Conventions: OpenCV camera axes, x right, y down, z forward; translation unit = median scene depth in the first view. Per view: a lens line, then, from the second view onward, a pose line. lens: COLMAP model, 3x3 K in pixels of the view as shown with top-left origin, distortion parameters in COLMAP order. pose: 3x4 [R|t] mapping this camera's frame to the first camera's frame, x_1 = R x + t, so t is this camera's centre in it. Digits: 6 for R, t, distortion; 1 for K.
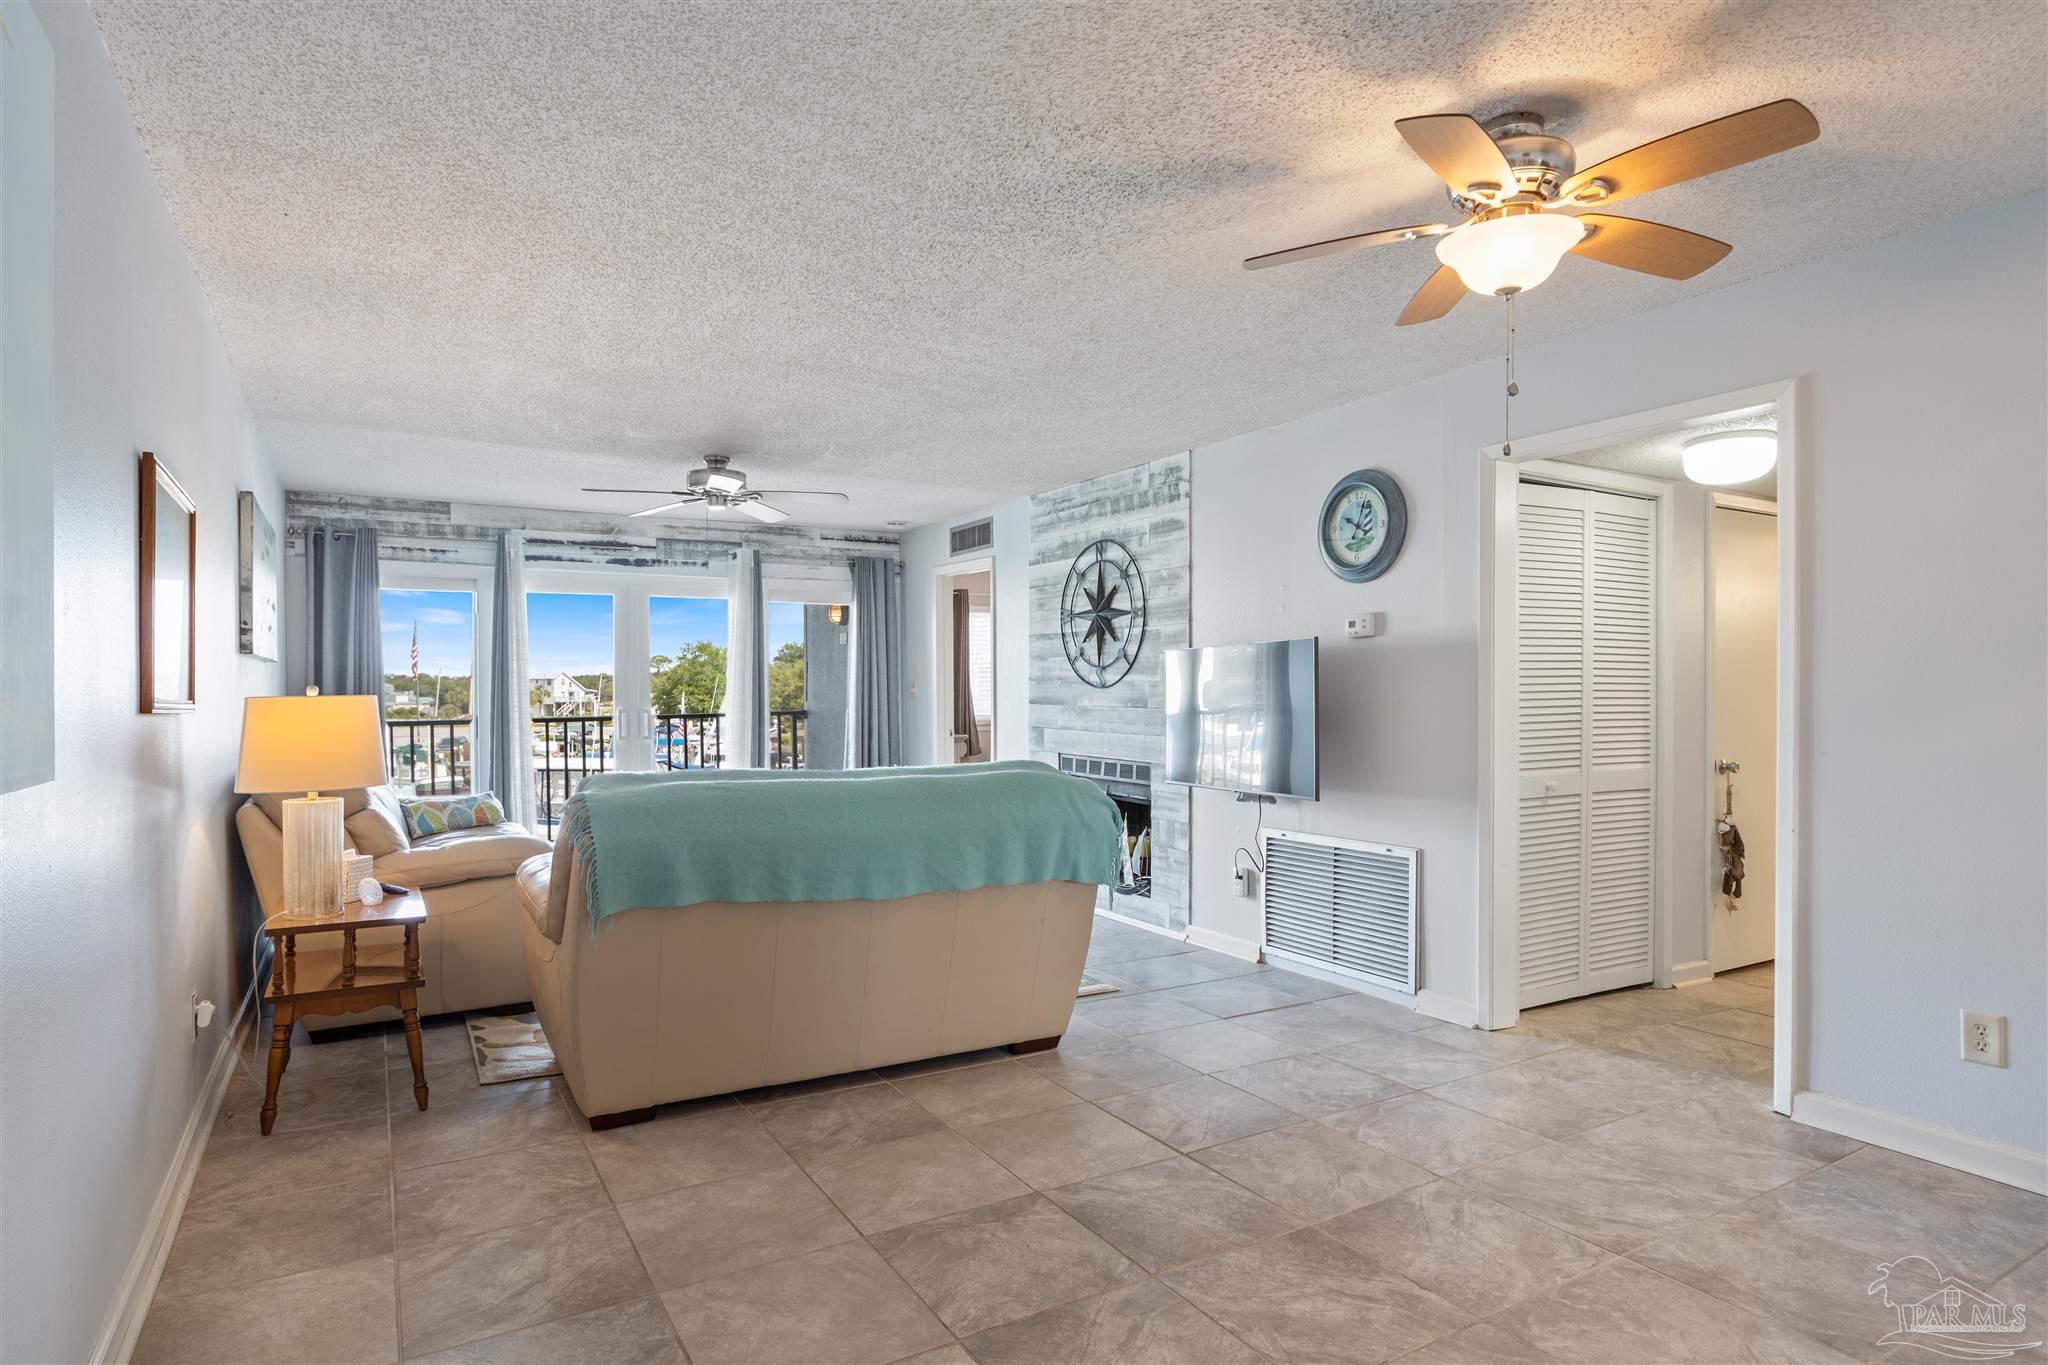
lens RADIAL K [[1120.1, 0, 1021.7], [0, 1120.1, 707.4], [0, 0, 1]] dist [-0.004312, 0.001386]
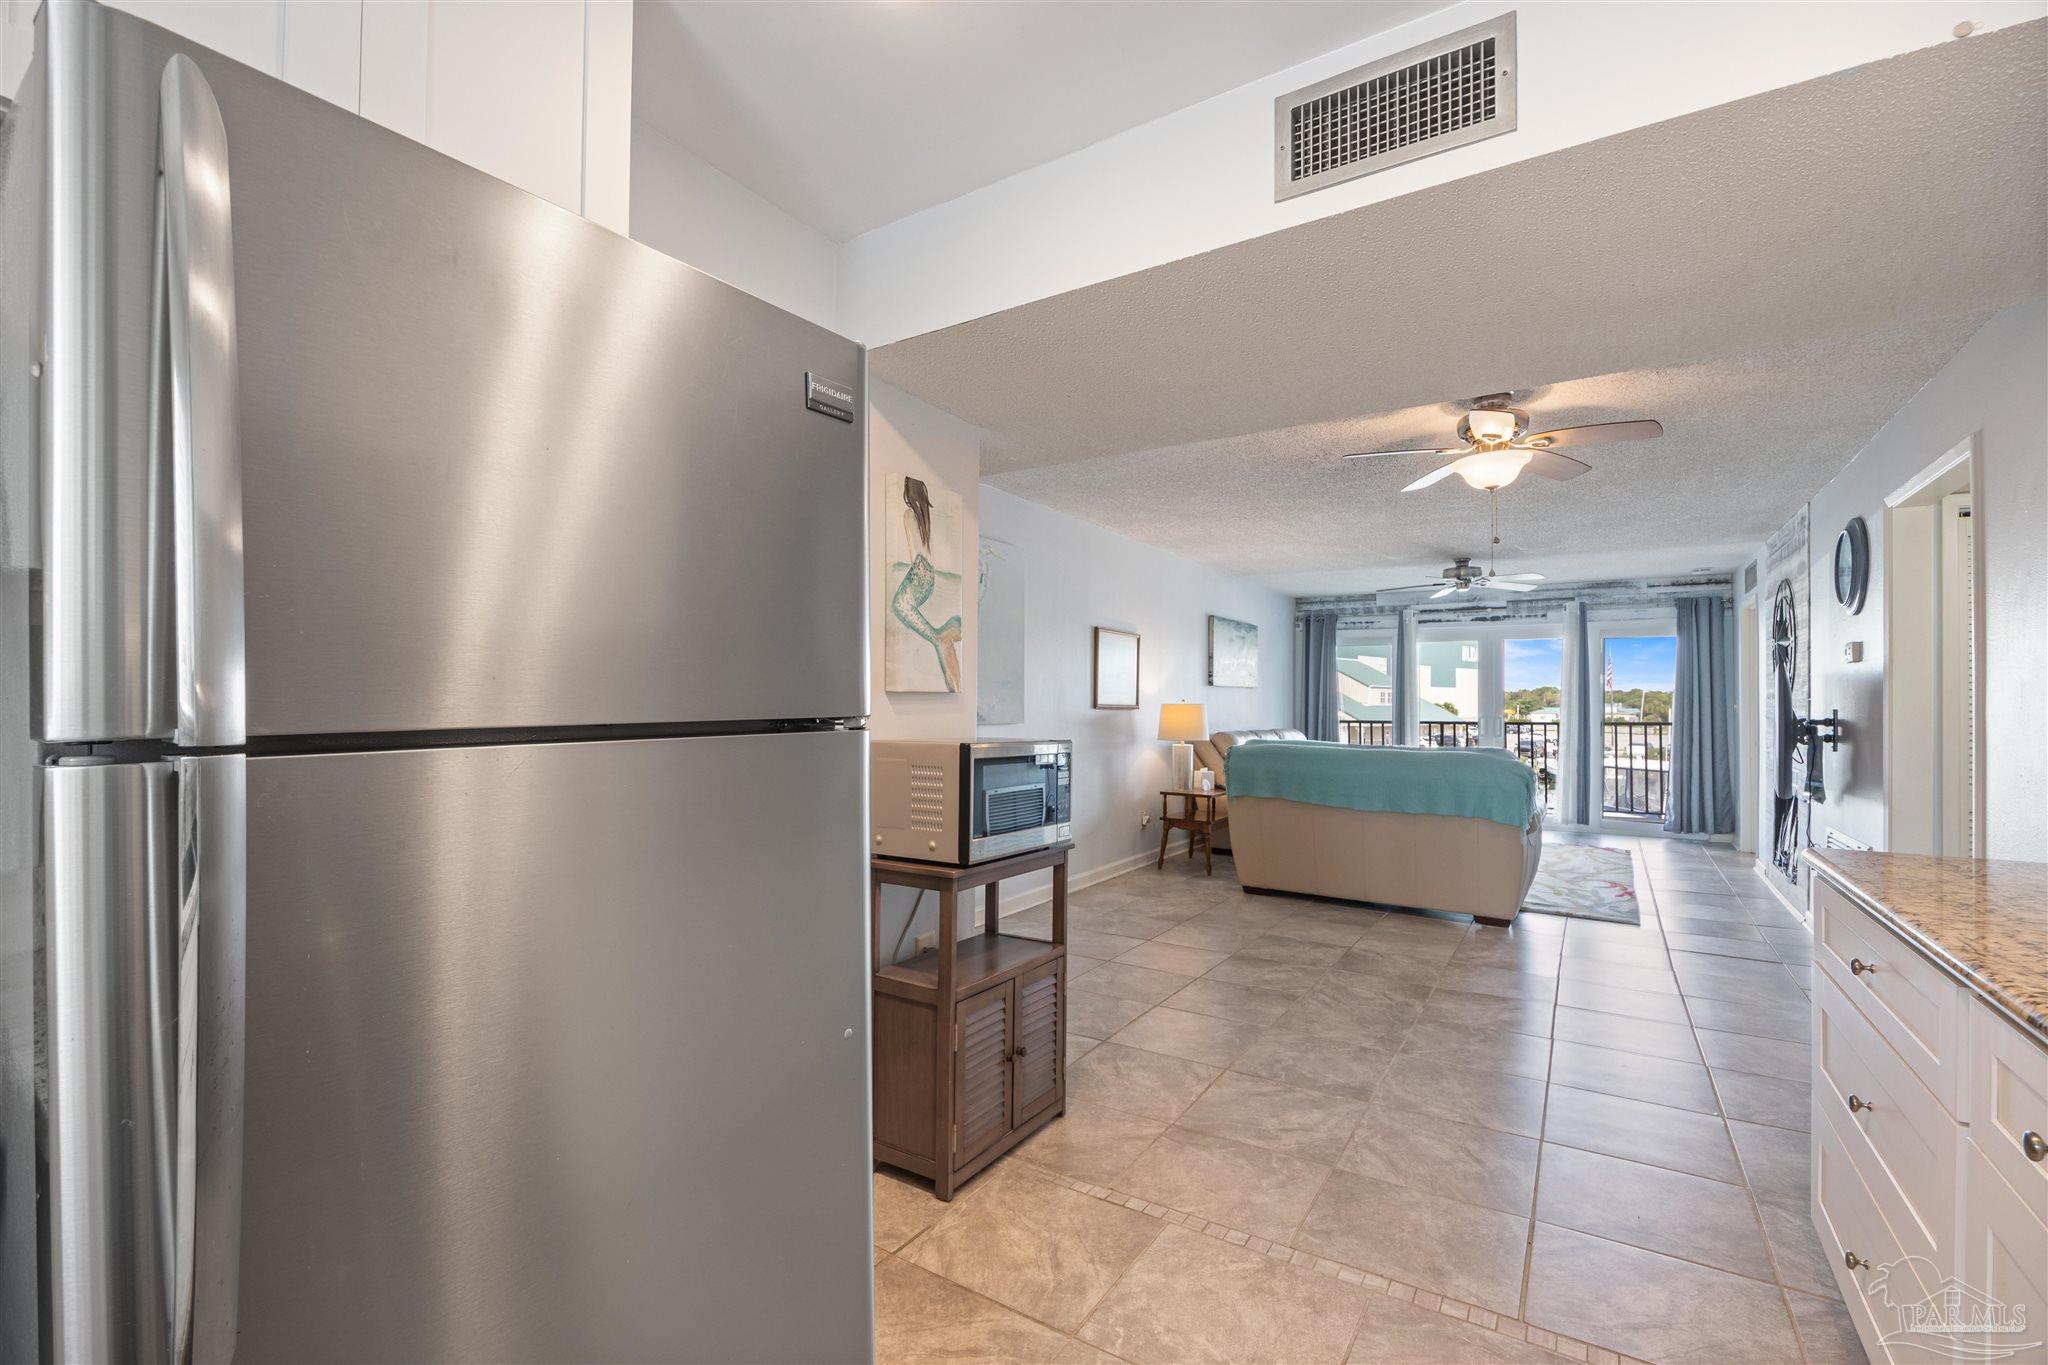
lens RADIAL K [[909.4, 0, 1014.7], [0, 909.4, 692.1], [0, 0, 1]] dist [-0.012190, 0.000586]
pose [[0.453709, -0.000831, -0.891150, 0.514744], [-0.023109, 0.999652, -0.012698, -0.000631], [0.890850, 0.026355, 0.453532, -0.137160]]
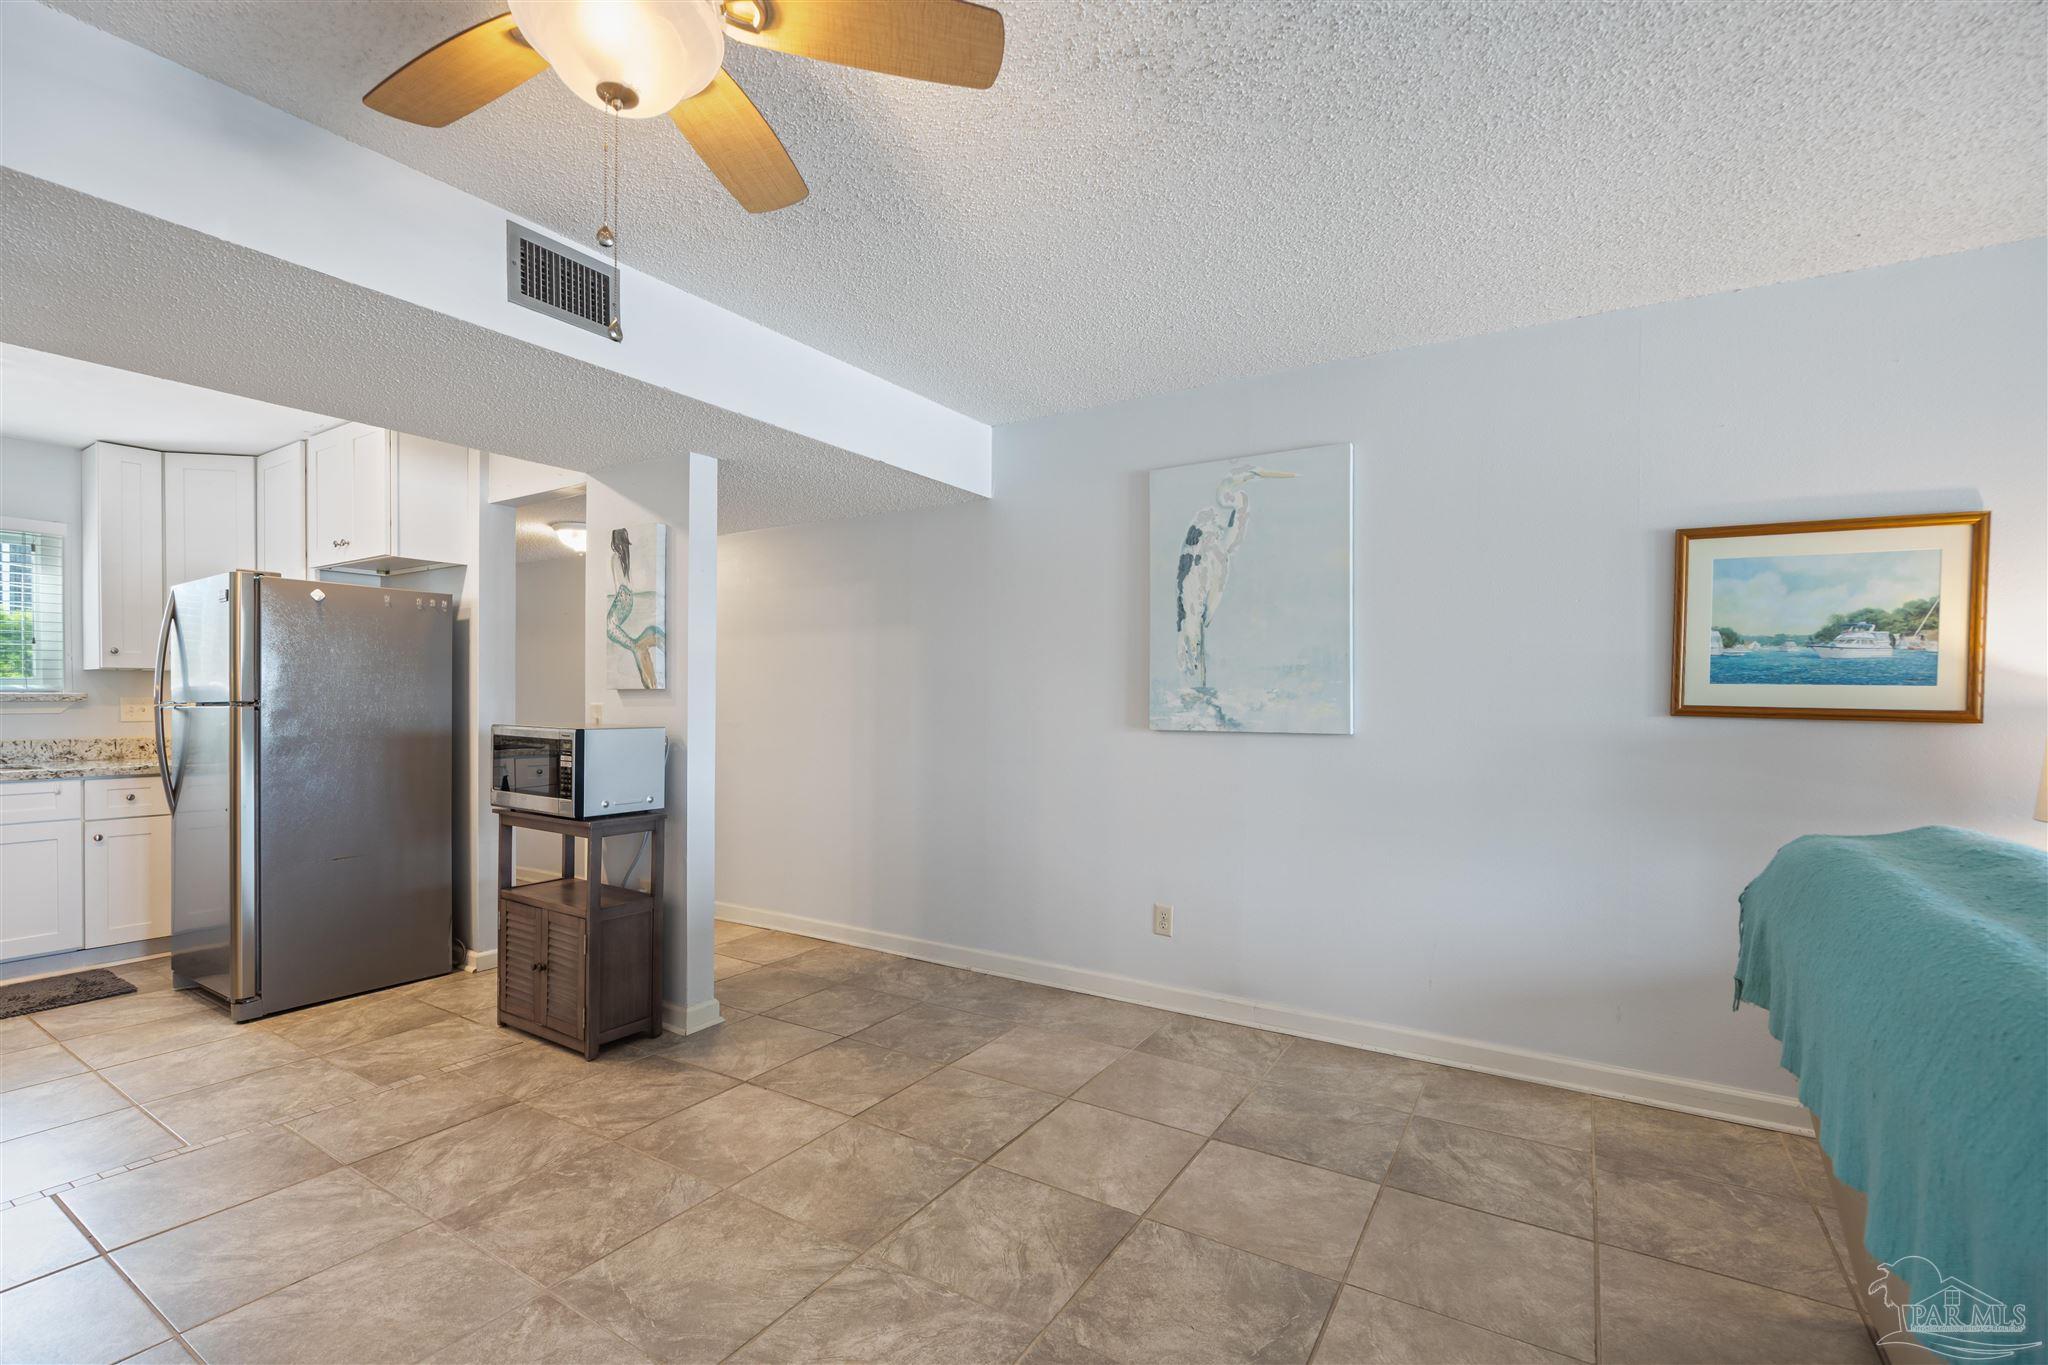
lens RADIAL K [[909.4, 0, 1031.3], [0, 909.4, 701.6], [0, 0, 1]] dist [-0.012190, 0.000586]
pose [[-0.884321, 0.007762, -0.466816, 0.170620], [-0.006130, 0.999583, 0.028233, -0.013955], [0.466840, 0.027828, -0.883904, 0.591949]]
